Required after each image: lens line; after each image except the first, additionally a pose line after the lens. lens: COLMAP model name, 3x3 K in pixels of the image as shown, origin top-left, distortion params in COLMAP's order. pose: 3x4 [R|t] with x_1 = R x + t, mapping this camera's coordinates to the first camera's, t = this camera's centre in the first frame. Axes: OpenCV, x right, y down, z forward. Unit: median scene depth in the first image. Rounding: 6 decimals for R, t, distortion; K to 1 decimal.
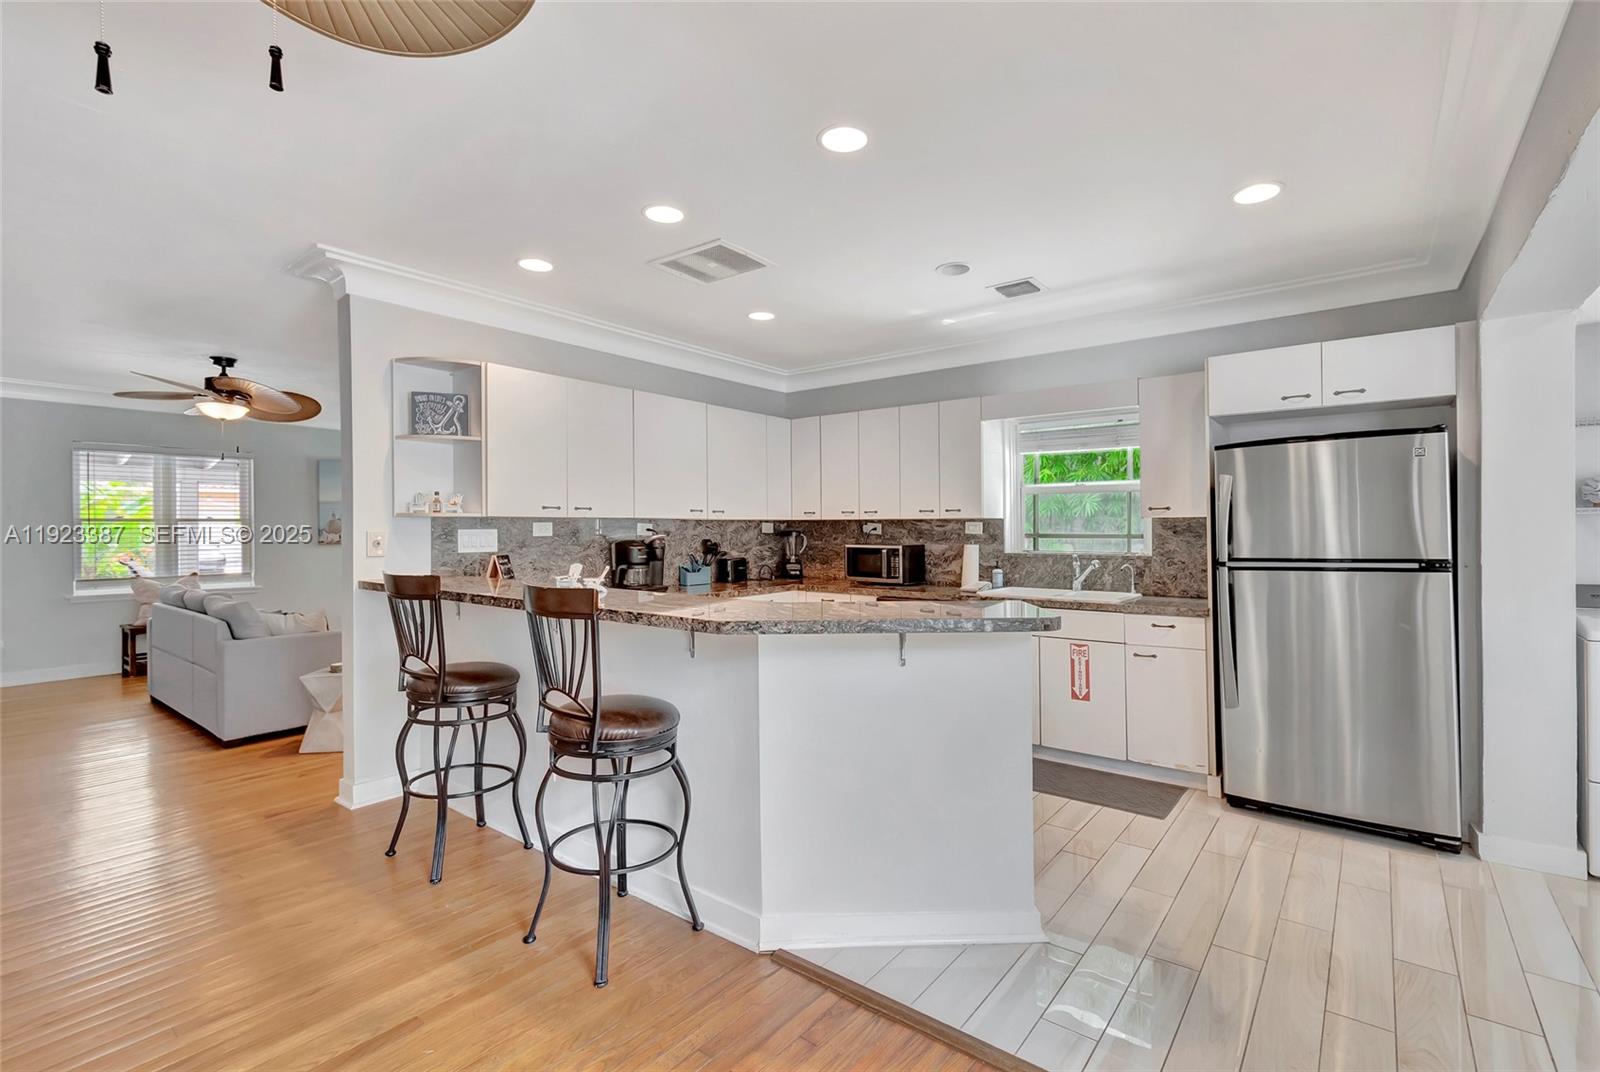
lens RADIAL K [[711.0, 0, 800.2], [0, 711.0, 500.2], [0, 0, 1]] dist [0.000608, 0.000040]
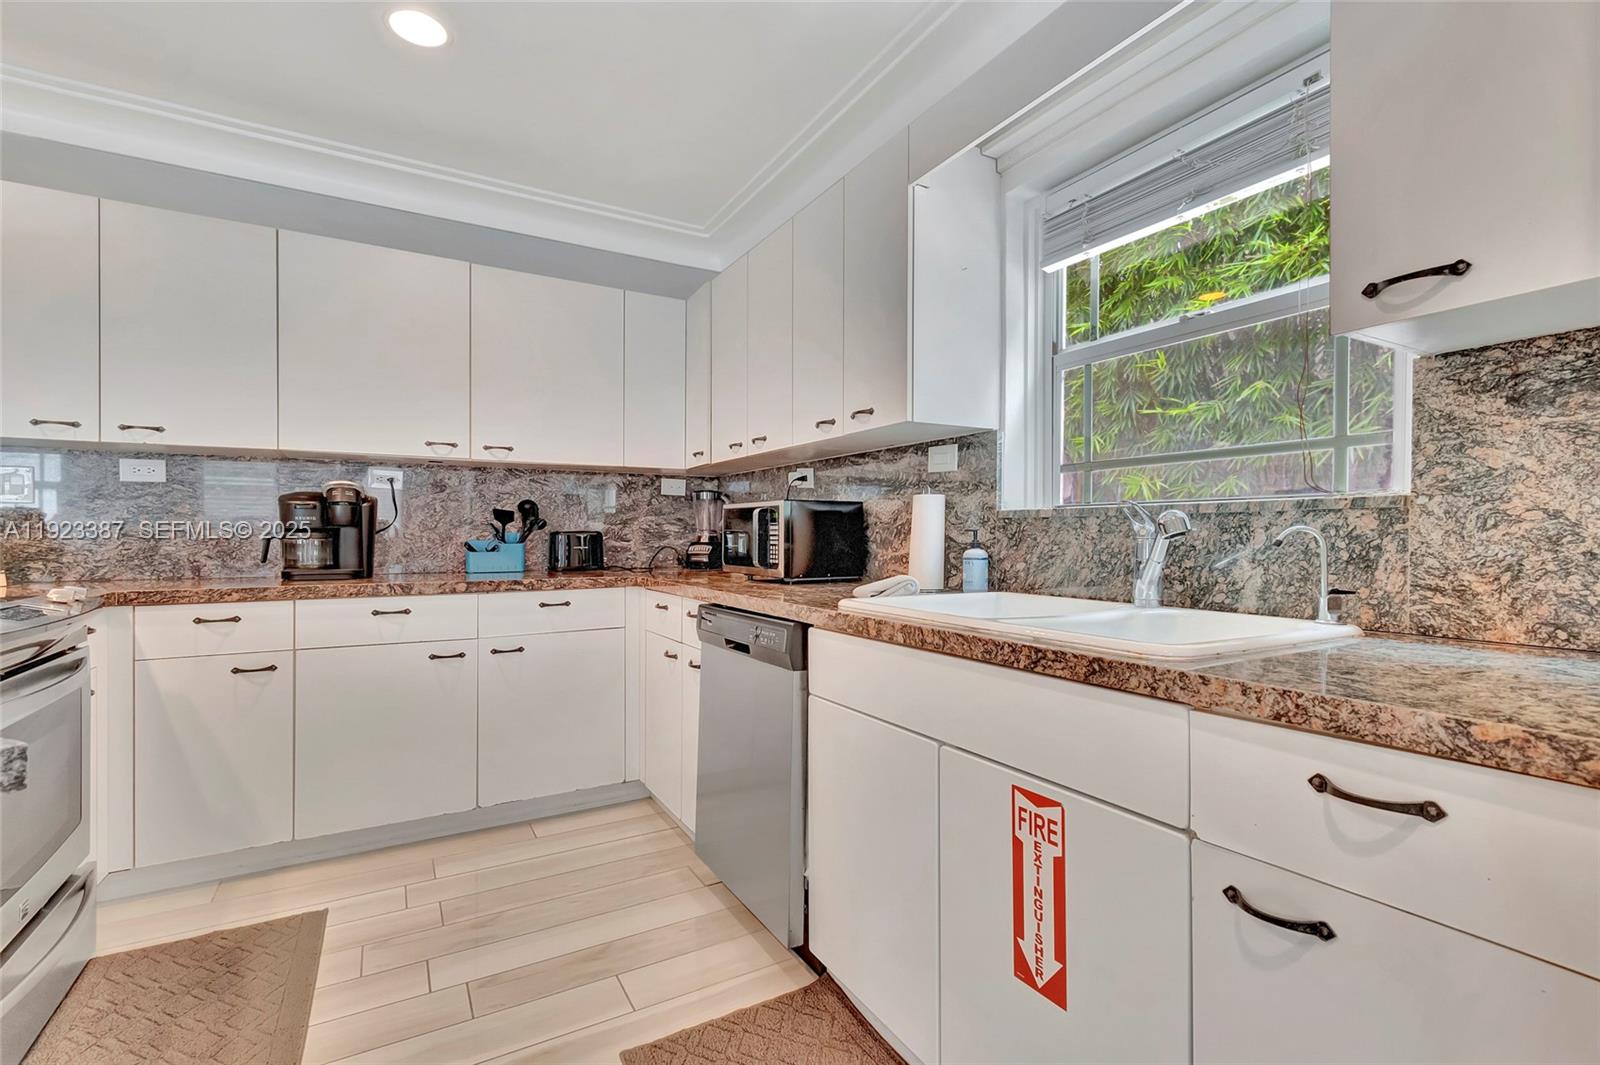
lens RADIAL K [[694.8, 0, 781.1], [0, 694.8, 528.7], [0, 0, 1]] dist [0.000737, 0.000161]
pose [[0.922318, -0.001577, -0.386429, 0.346677], [0.013636, 0.999502, 0.028469, 0.075116], [0.386191, -0.031527, 0.921880, 0.606952]]
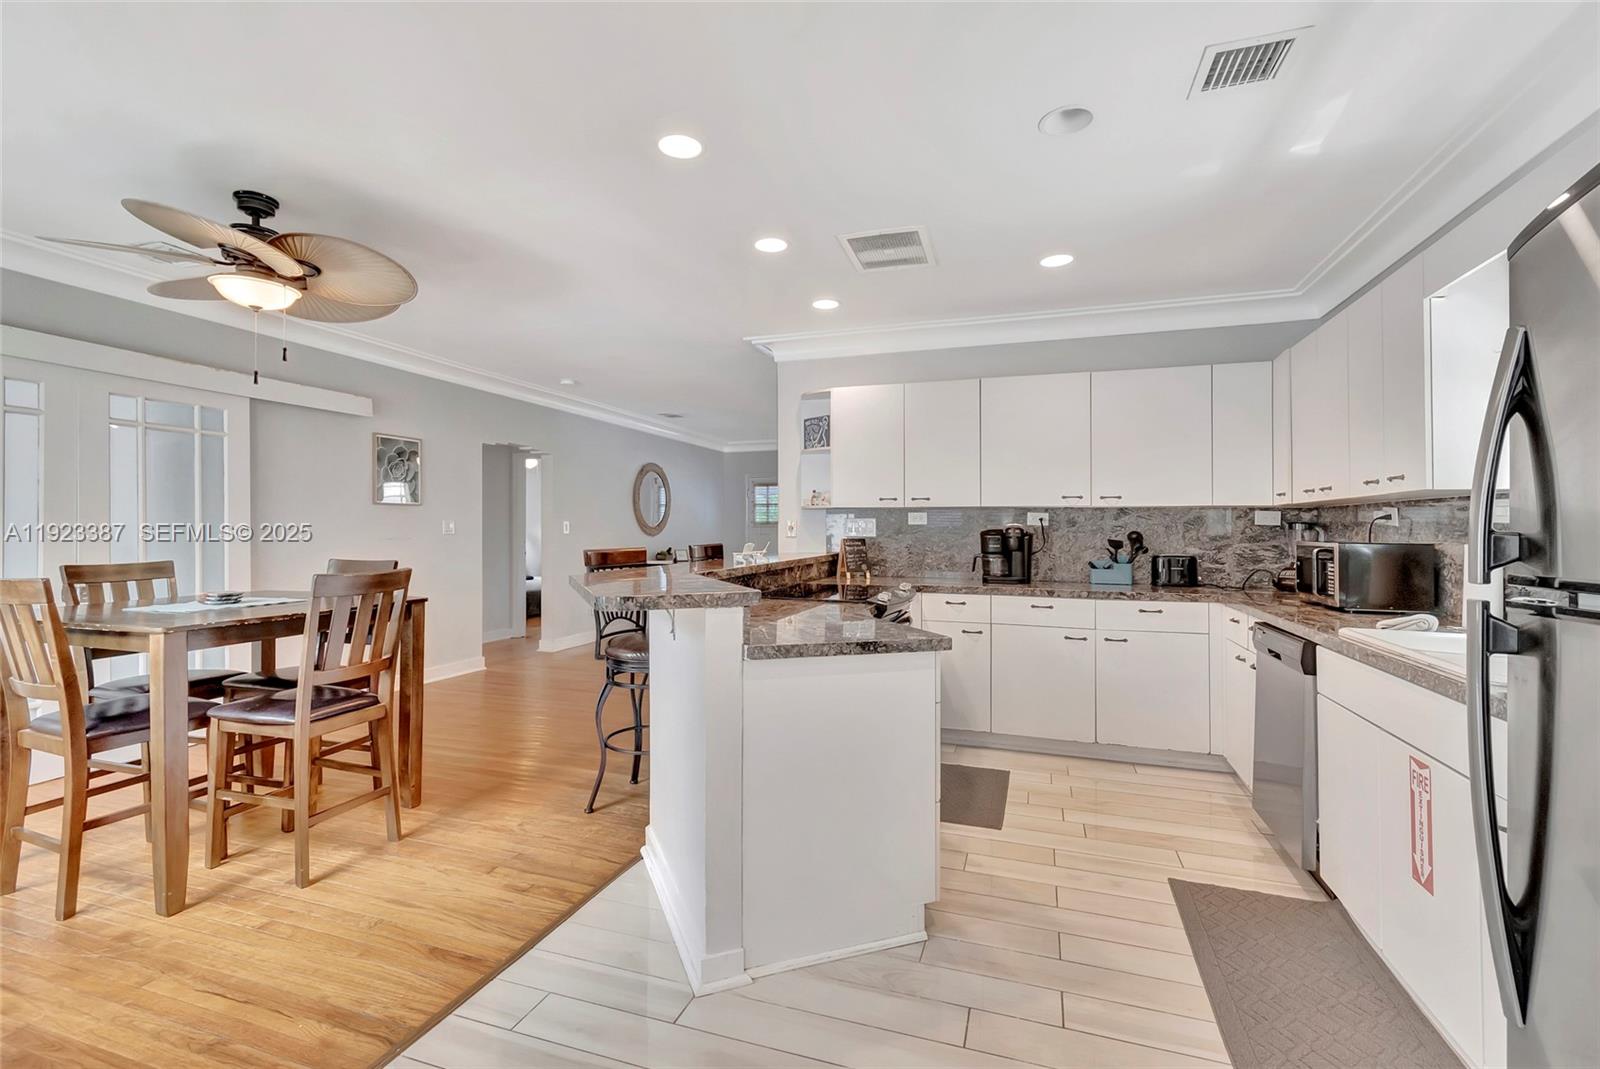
lens RADIAL K [[701.1, 0, 799.8], [0, 701.1, 506.8], [0, 0, 1]] dist [0.000130, -0.000252]
pose [[0.326375, -0.025672, -0.944892, 0.587199], [0.029674, 0.999417, -0.016904, 0.032744], [0.944775, -0.022521, 0.326946, 0.419058]]
